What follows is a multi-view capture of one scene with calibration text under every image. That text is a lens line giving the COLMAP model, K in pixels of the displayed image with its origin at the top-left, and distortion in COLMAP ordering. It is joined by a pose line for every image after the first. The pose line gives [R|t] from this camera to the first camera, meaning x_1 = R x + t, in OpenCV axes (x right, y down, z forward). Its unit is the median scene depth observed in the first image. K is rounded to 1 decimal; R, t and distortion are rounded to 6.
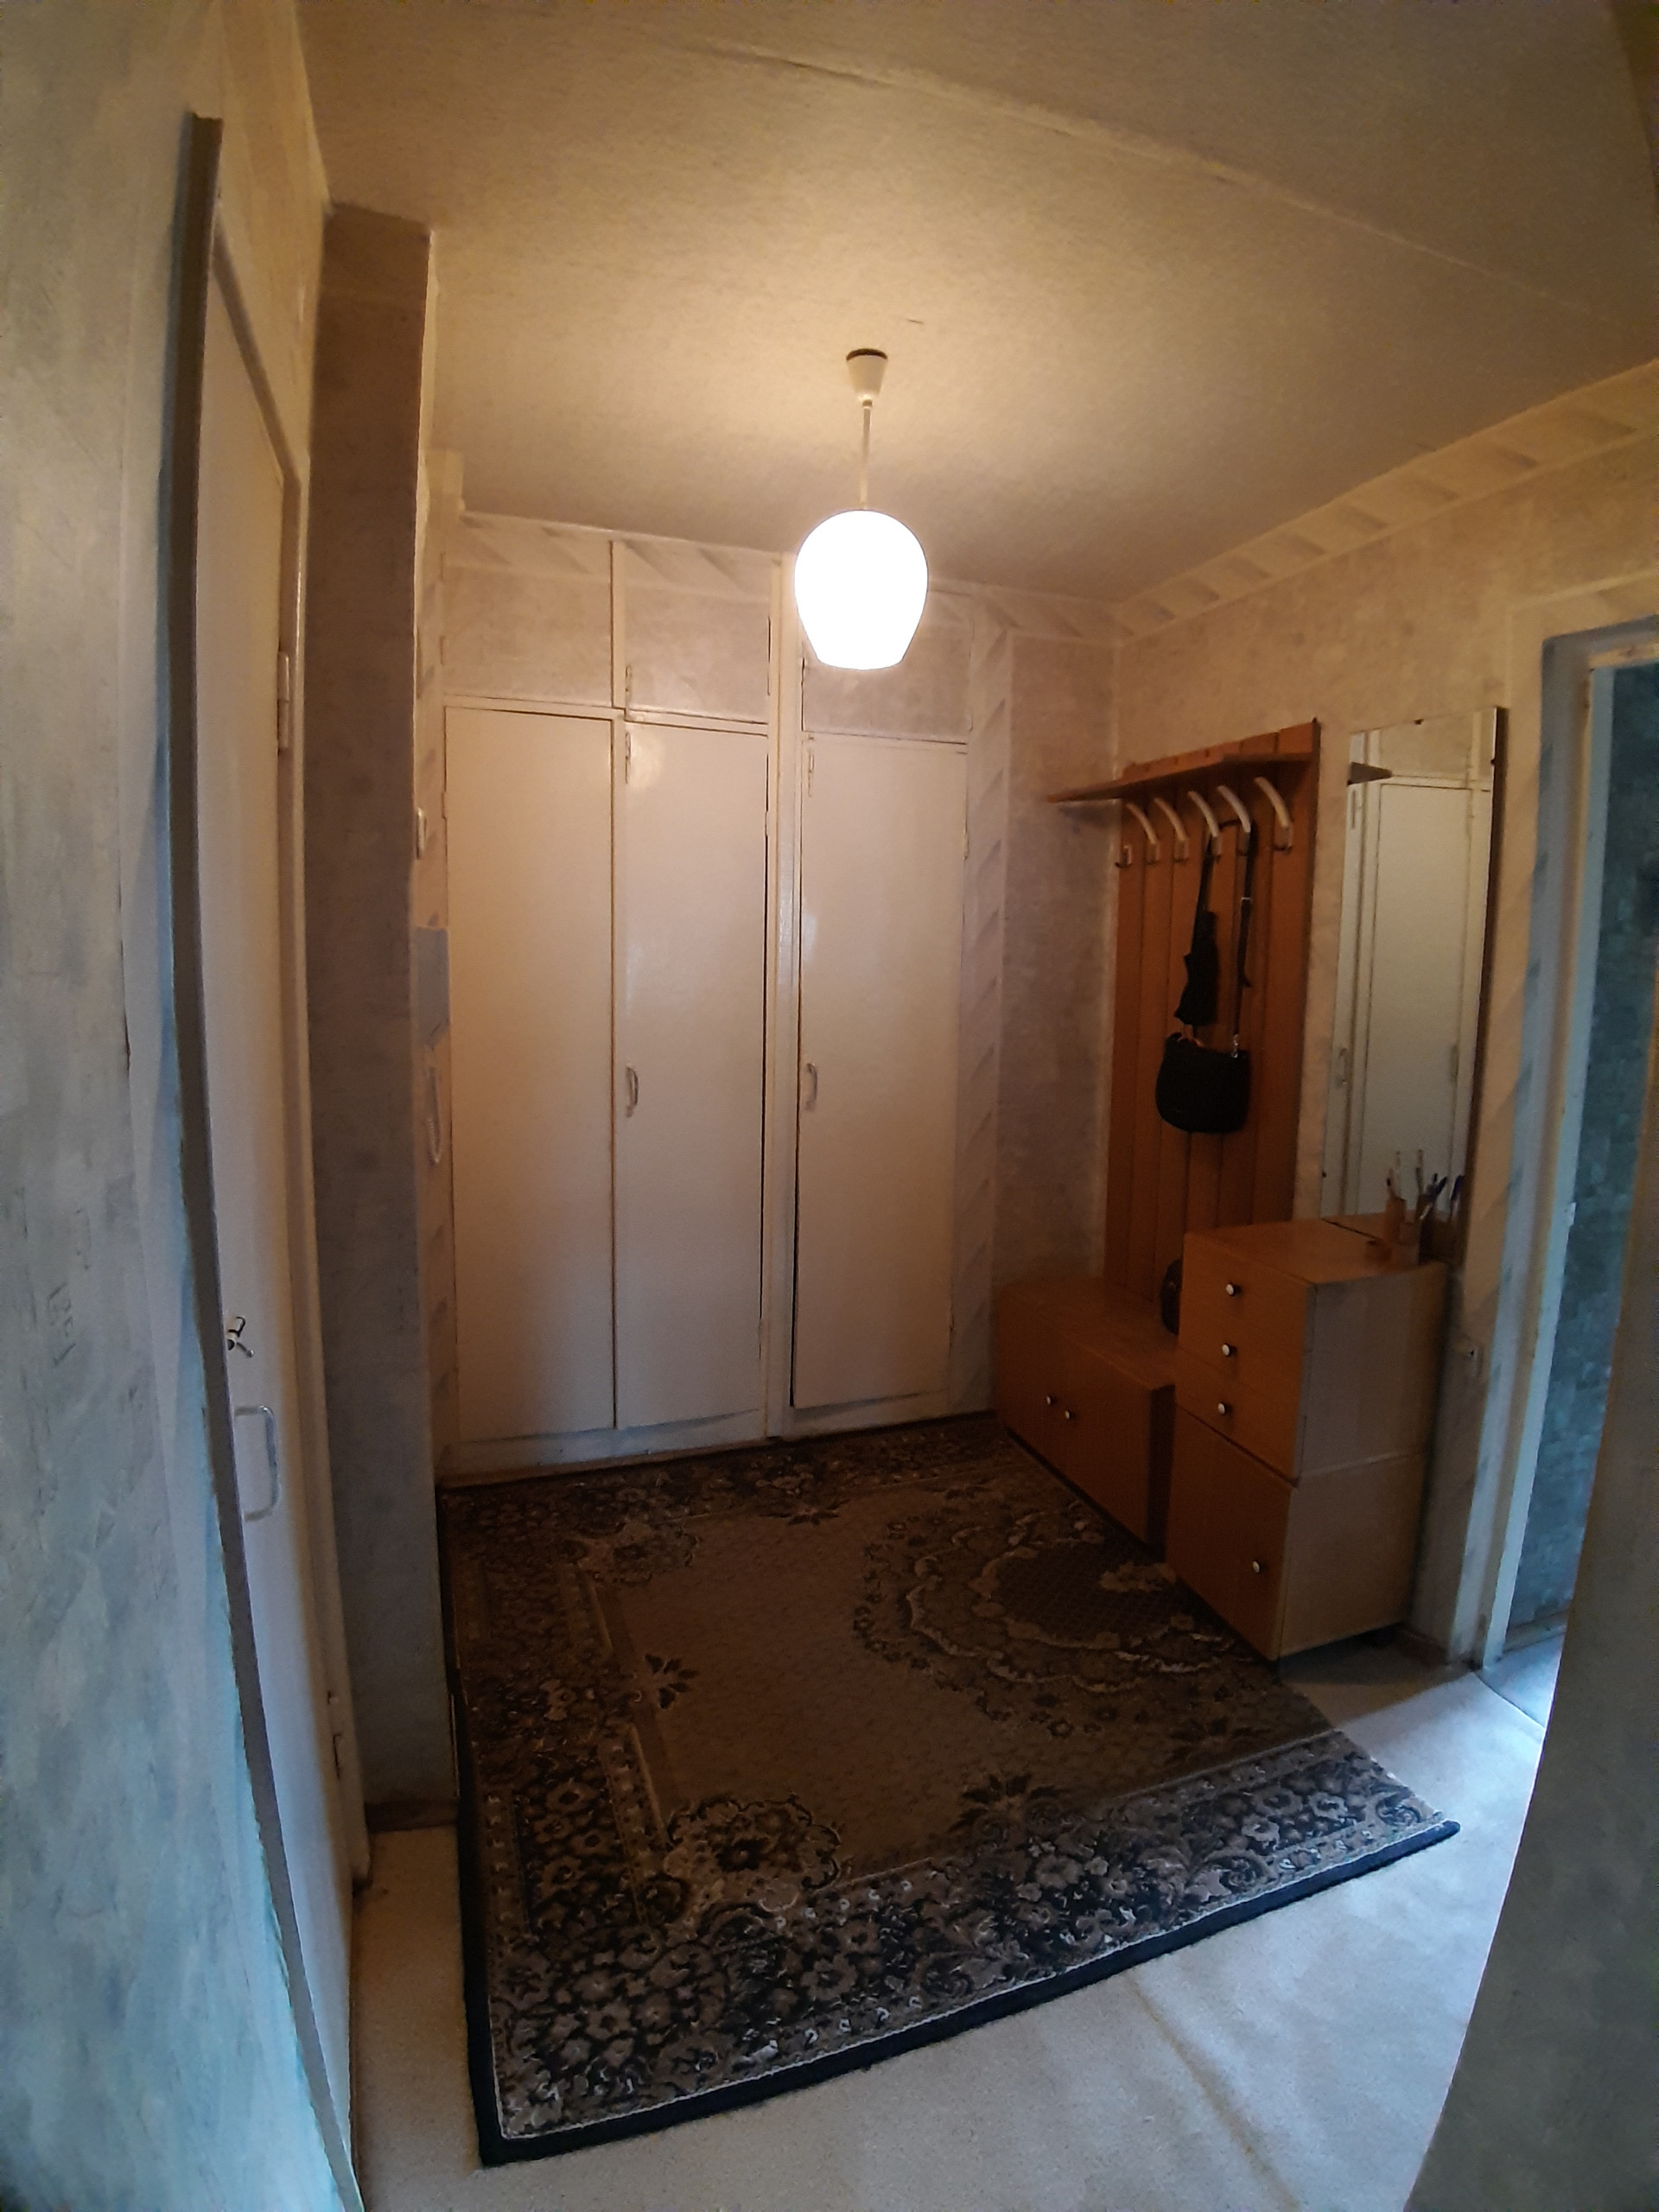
lens RADIAL K [[1158.5, 0, 902.7], [0, 1158.5, 1076.1], [0, 0, 1]] dist [-0.109144, 0.001469]
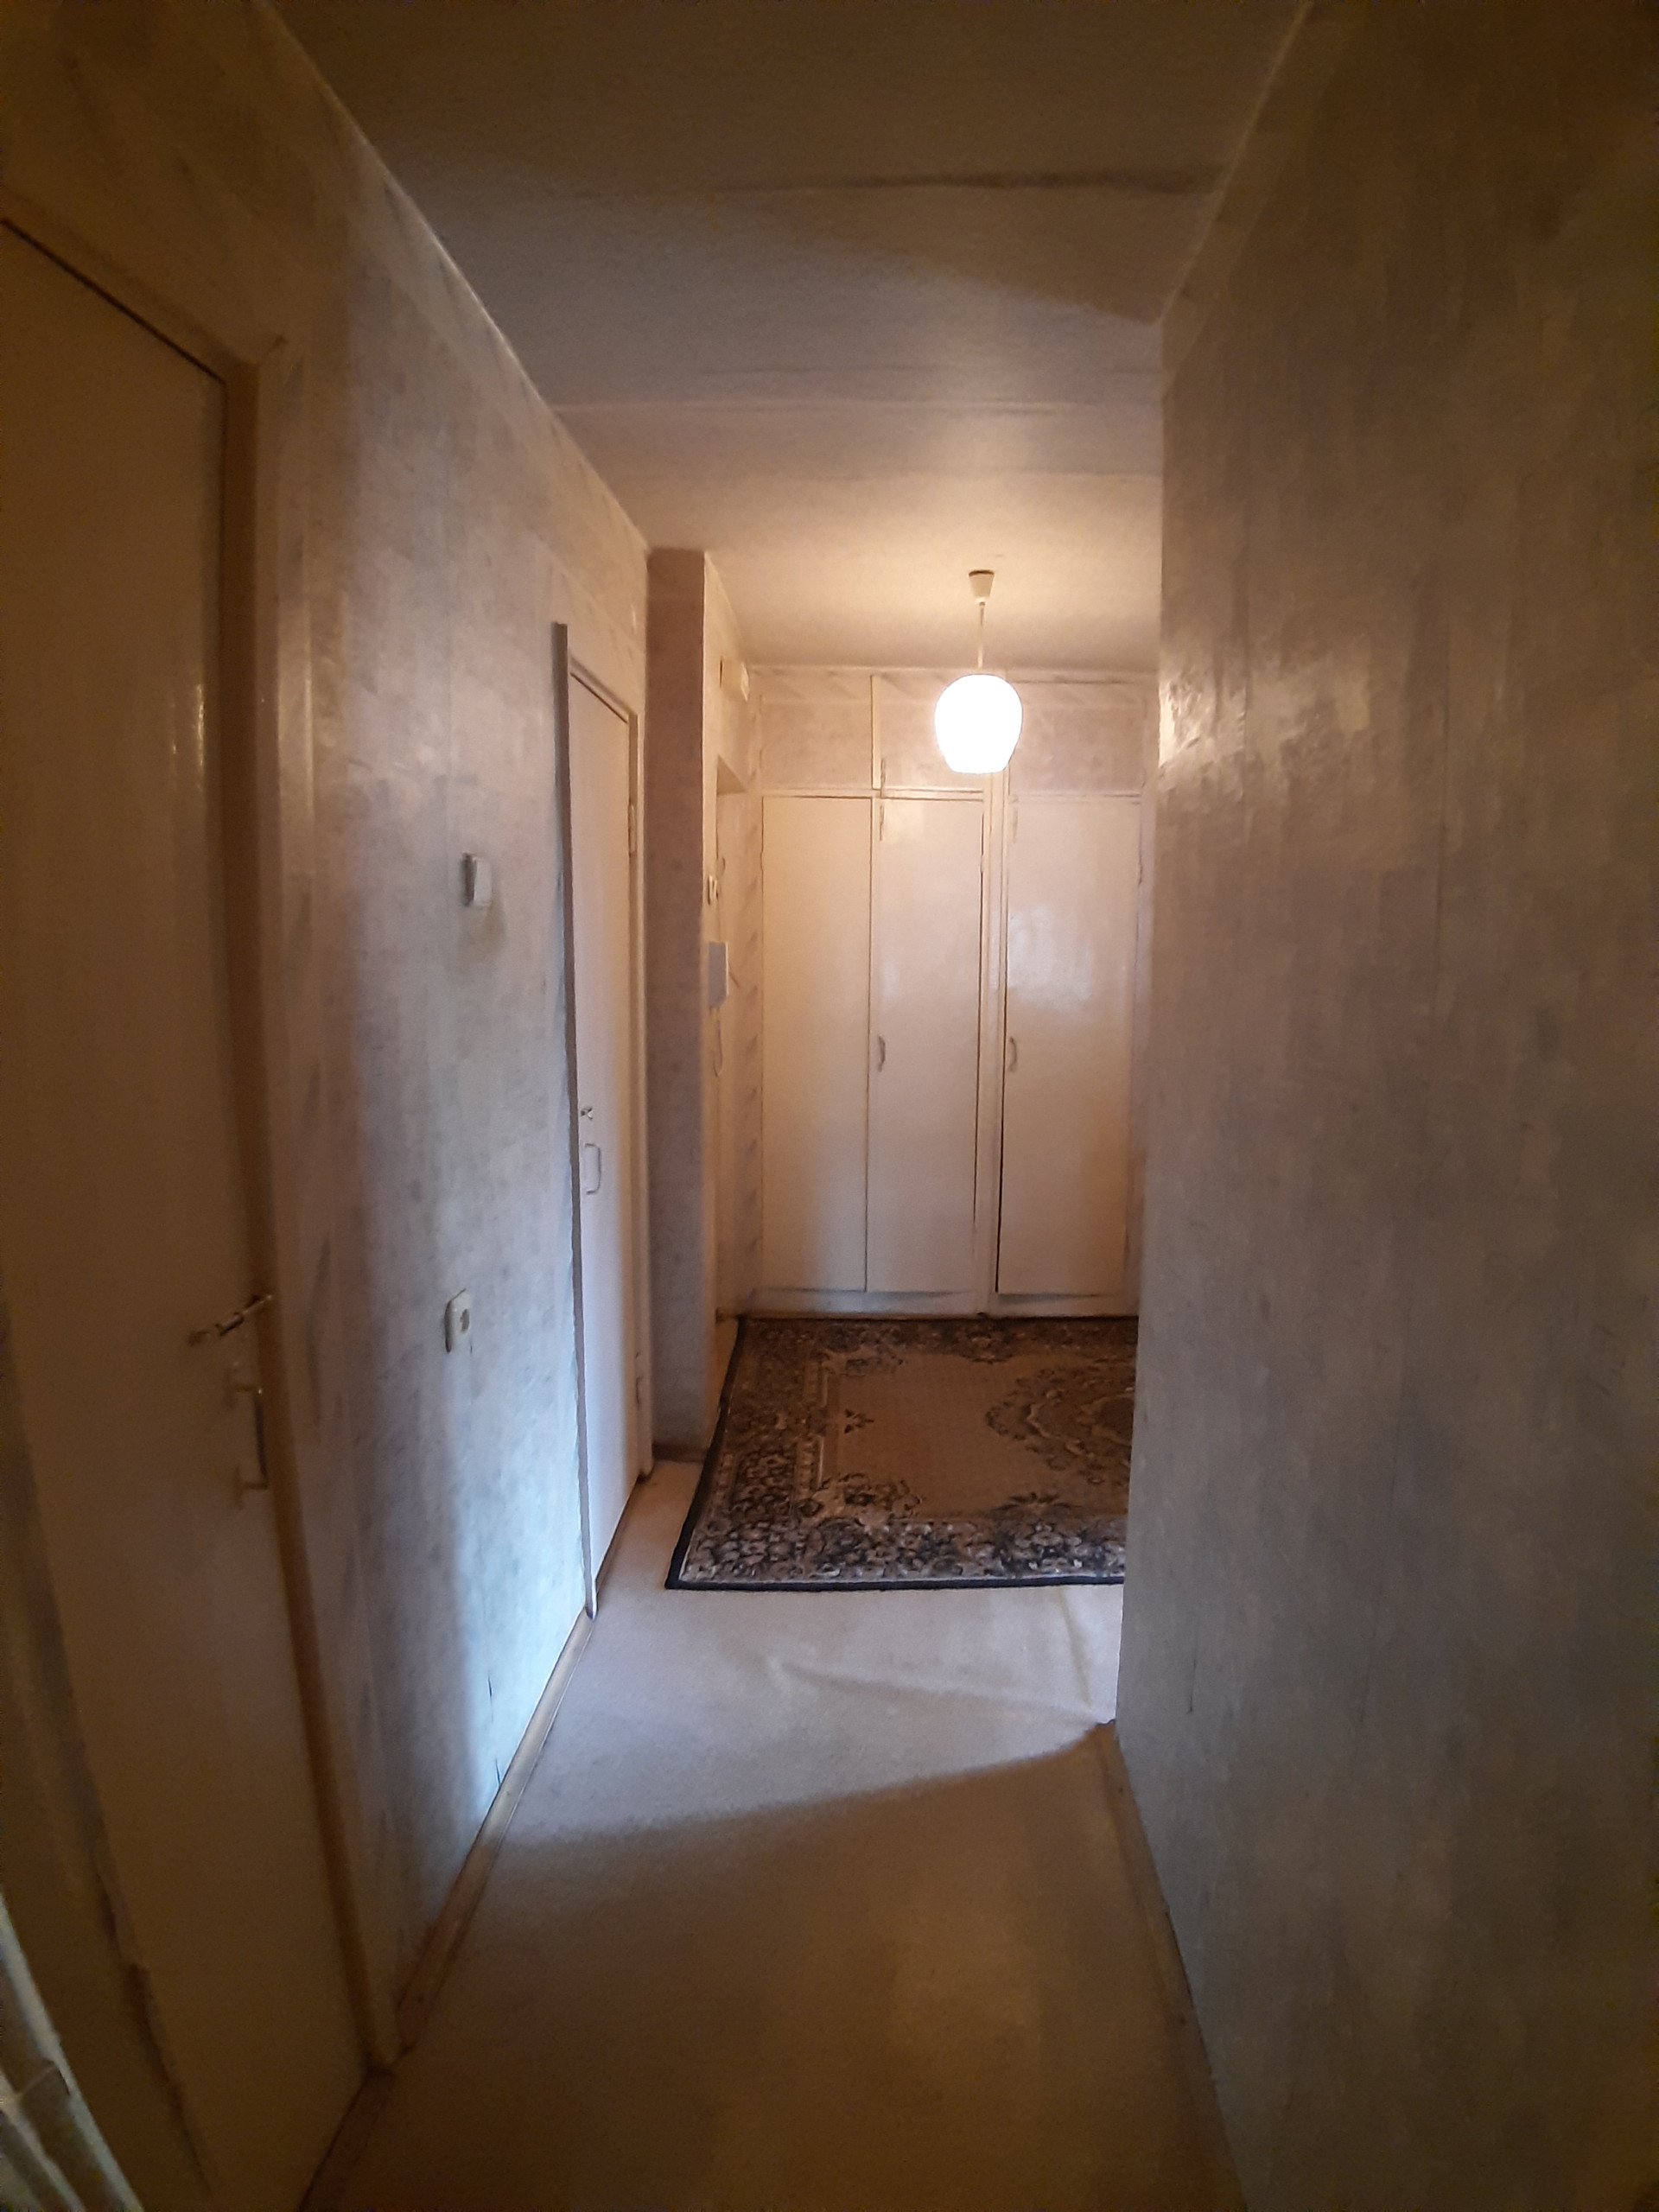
lens RADIAL K [[1136.0, 0, 888.6], [0, 1136.0, 1102.7], [0, 0, 1]] dist [-0.060289, -0.000001]
pose [[0.934537, 0.029219, -0.354663, 0.495579], [-0.027374, 0.999573, 0.010221, 0.103887], [0.354811, 0.000156, 0.934938, -0.591368]]
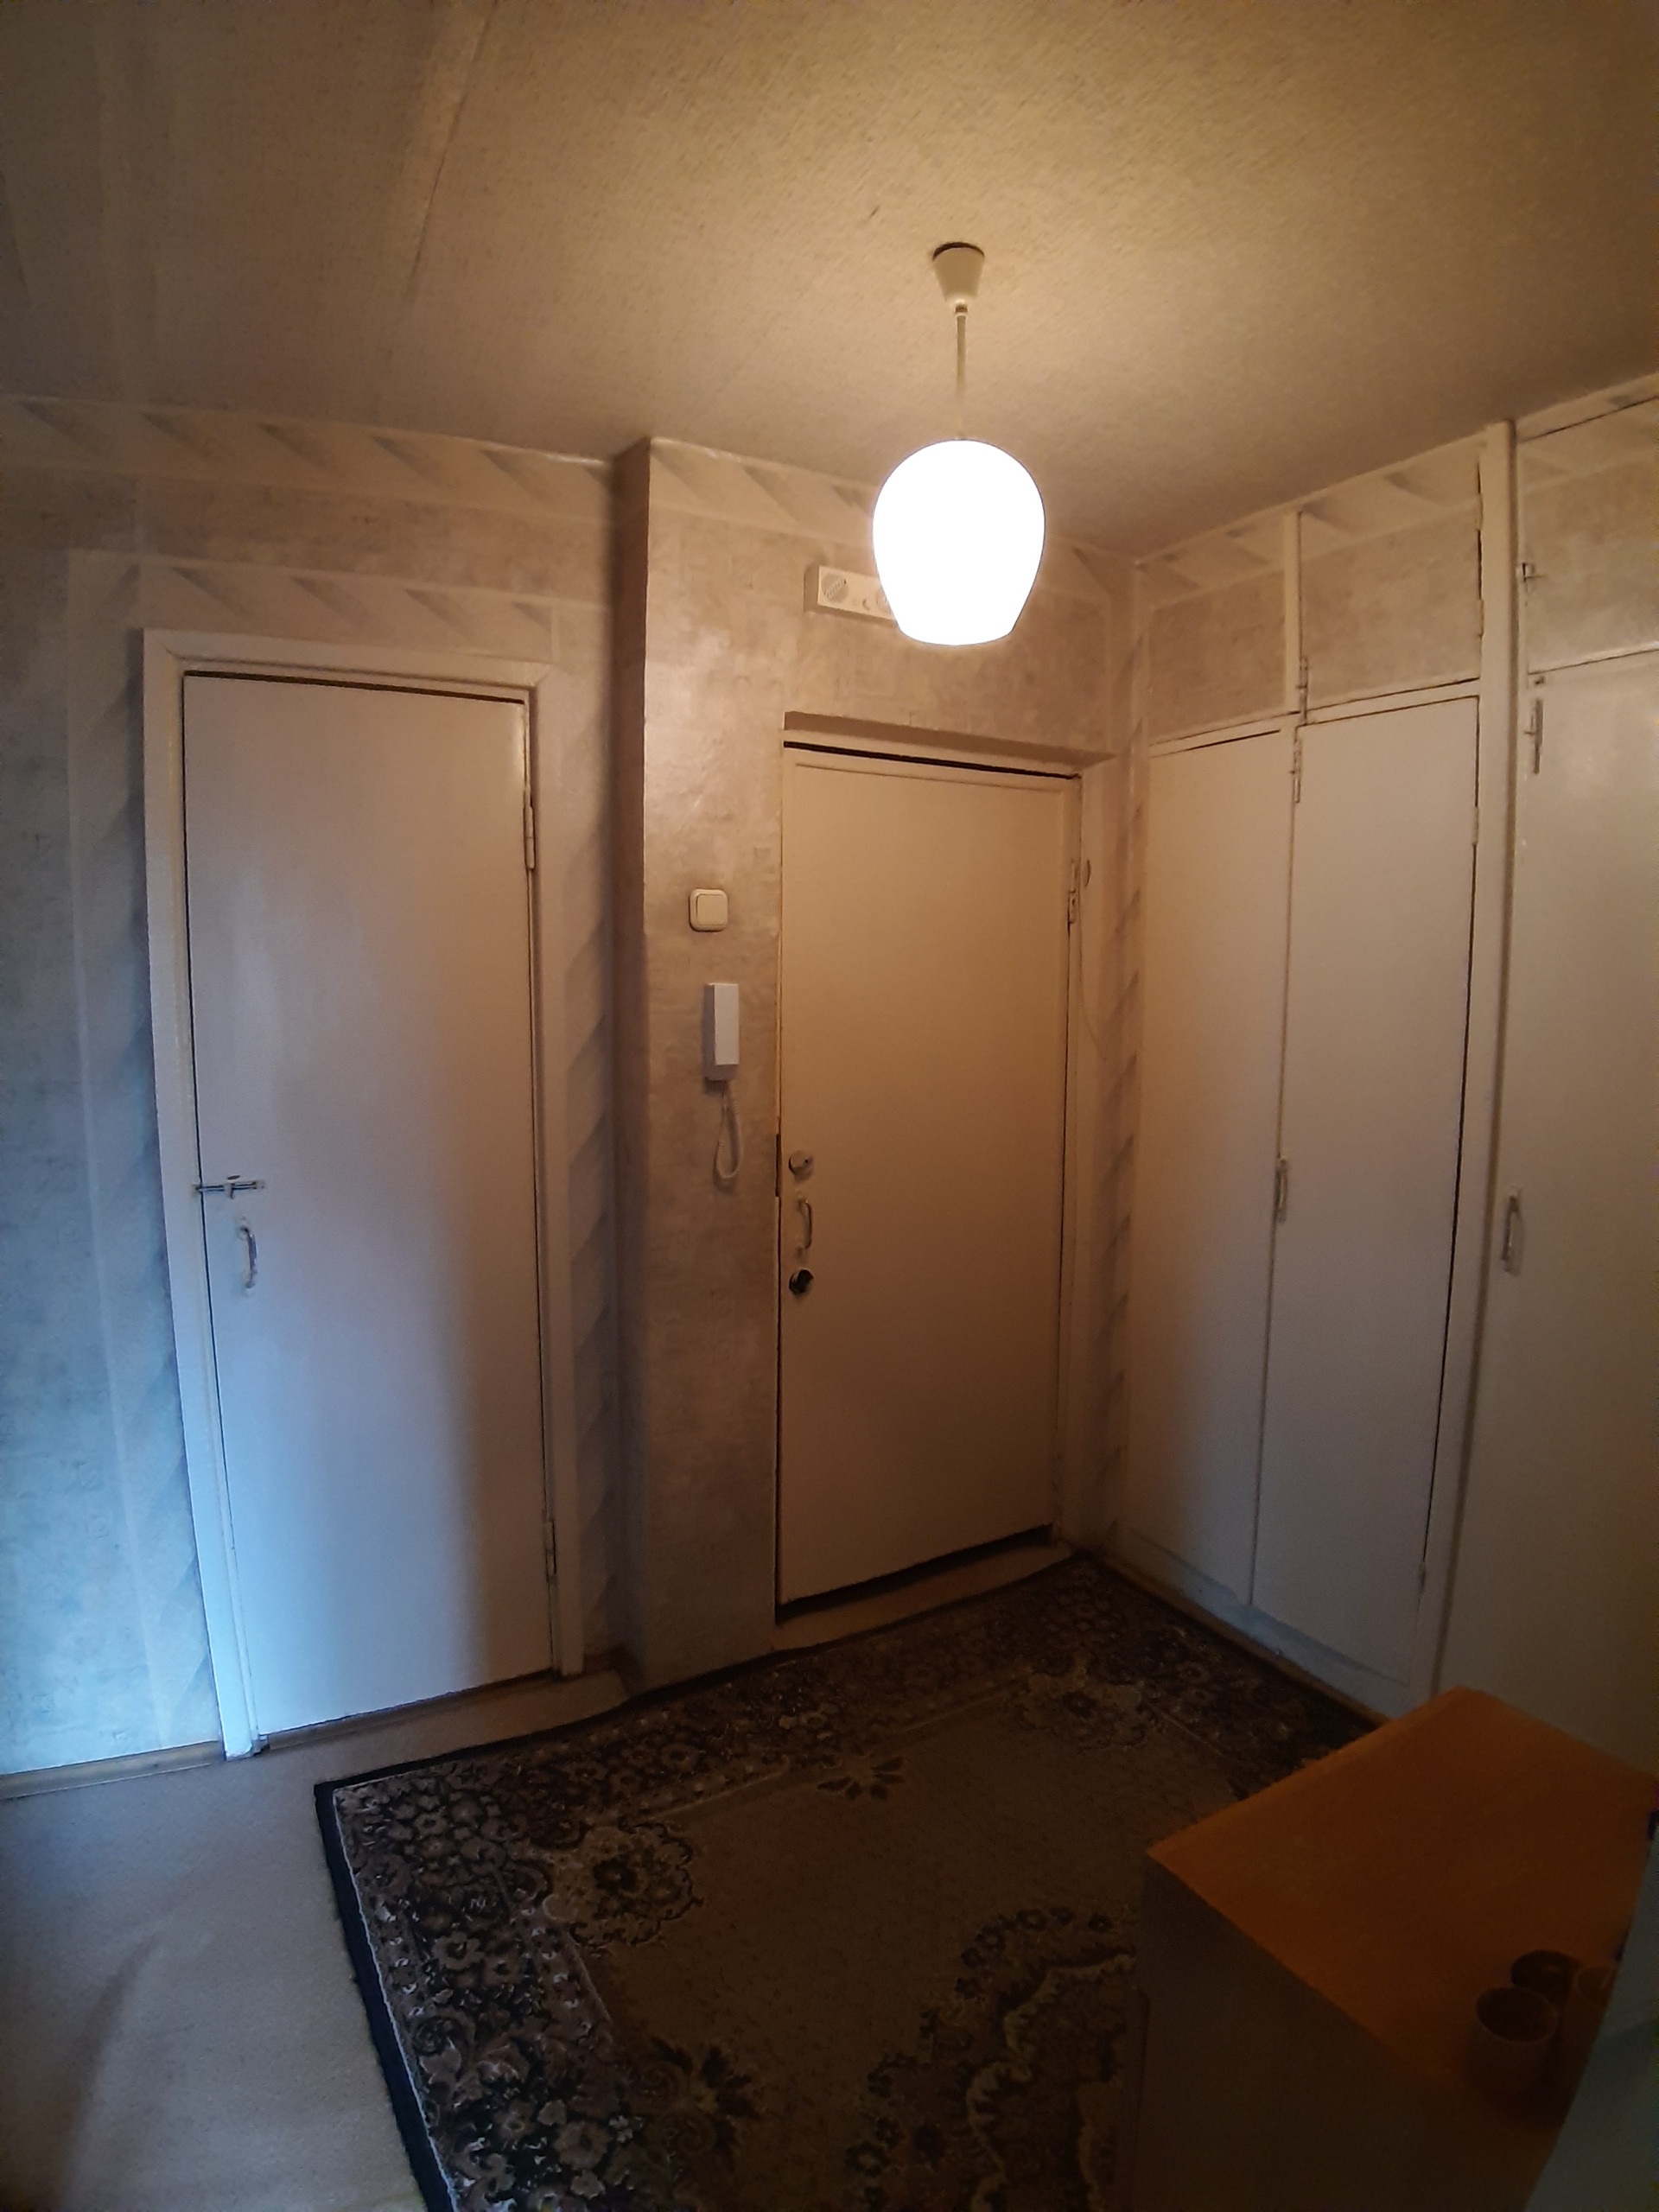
lens RADIAL K [[1171.8, 0, 829.5], [0, 1171.8, 1106.0], [0, 0, 1]] dist [-0.121638, 0.008204]
pose [[0.115973, 0.079282, -0.990083, 0.882964], [-0.122709, 0.990317, 0.064927, -0.104319], [0.985643, 0.113963, 0.124578, 1.029087]]
